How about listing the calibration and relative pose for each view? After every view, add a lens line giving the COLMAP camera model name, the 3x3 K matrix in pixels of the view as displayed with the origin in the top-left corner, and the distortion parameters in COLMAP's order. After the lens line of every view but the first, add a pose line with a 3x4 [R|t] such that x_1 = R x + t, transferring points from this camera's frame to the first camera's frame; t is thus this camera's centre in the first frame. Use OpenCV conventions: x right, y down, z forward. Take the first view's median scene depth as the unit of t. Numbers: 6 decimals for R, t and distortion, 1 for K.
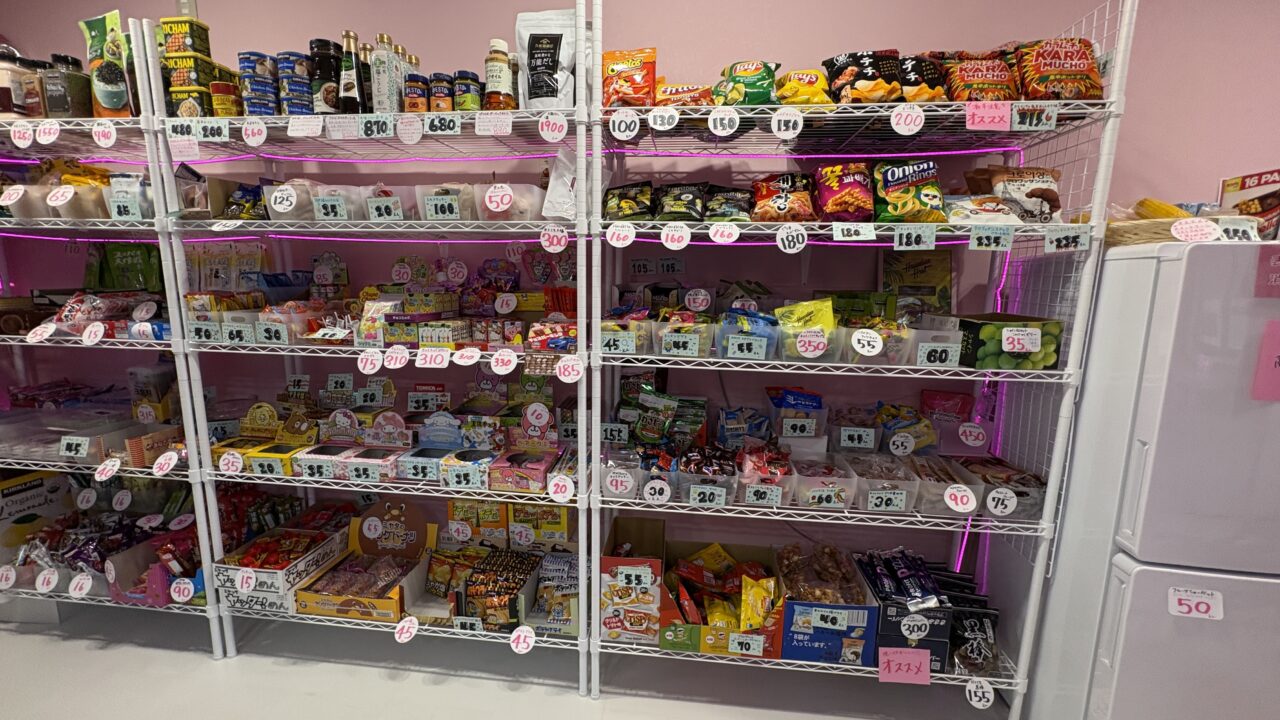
lens RADIAL K [[507.9, 0, 637.7], [0, 507.9, 356.2], [0, 0, 1]] dist [0.001147, 0.000113]
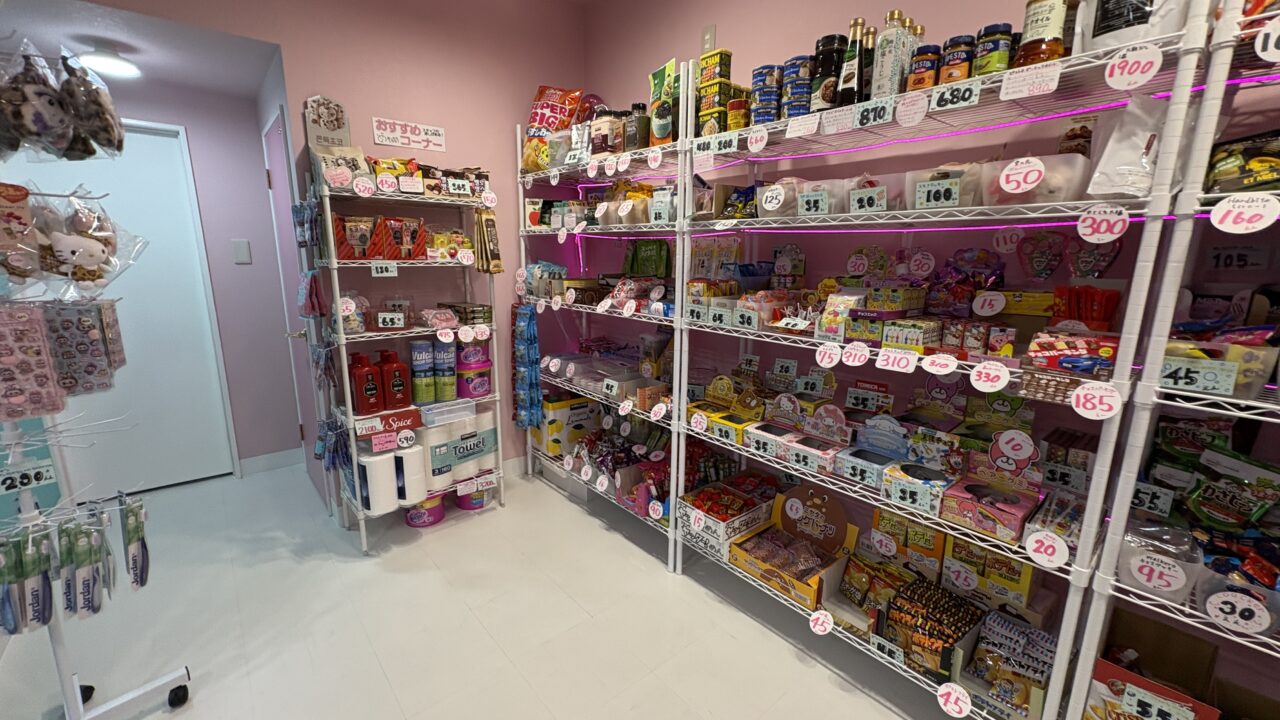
lens RADIAL K [[507.9, 0, 637.7], [0, 507.9, 356.2], [0, 0, 1]] dist [0.001147, 0.000113]
pose [[0.735174, 0.129776, -0.665340, -0.132719], [-0.107920, 0.991392, 0.074125, -0.020902], [0.669233, 0.017309, 0.742851, 0.001832]]
